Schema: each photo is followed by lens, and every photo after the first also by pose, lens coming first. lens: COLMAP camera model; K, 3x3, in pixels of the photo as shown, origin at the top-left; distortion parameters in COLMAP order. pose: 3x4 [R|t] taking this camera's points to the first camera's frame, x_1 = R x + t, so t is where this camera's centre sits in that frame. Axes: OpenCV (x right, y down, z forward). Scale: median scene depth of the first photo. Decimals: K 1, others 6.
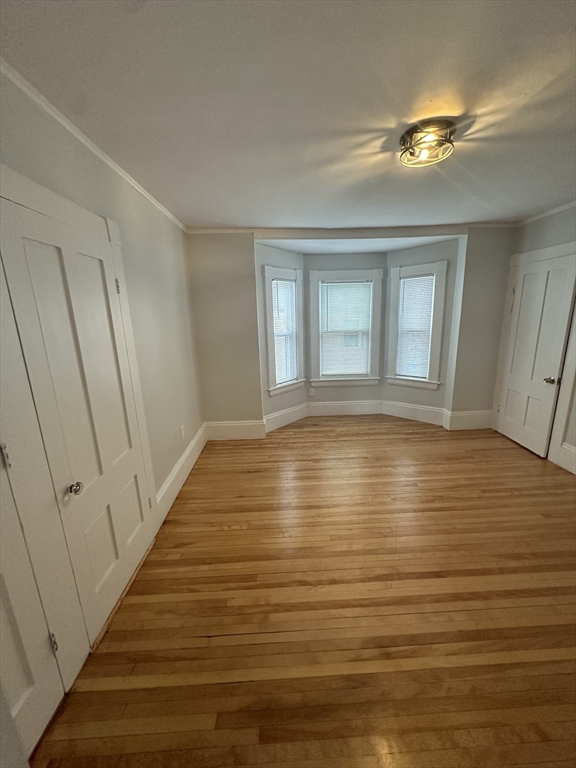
lens RADIAL K [[305.8, 0, 288.8], [0, 305.8, 383.8], [0, 0, 1]] dist [-0.004538, 0.000512]
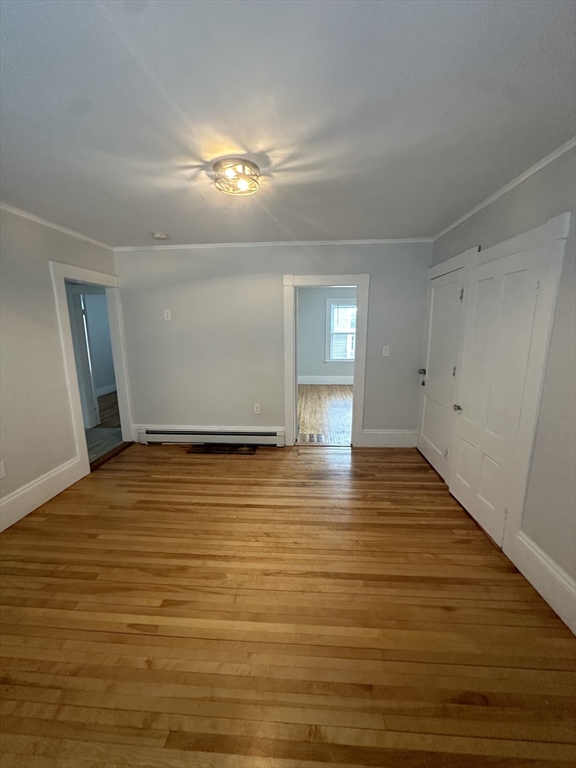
lens RADIAL K [[305.8, 0, 289.4], [0, 305.8, 383.2], [0, 0, 1]] dist [-0.004538, 0.000512]
pose [[-0.994495, 0.015872, 0.103578, 0.081434], [0.056257, 0.914799, 0.399972, -0.280753], [-0.088405, 0.403597, -0.910656, 1.224392]]
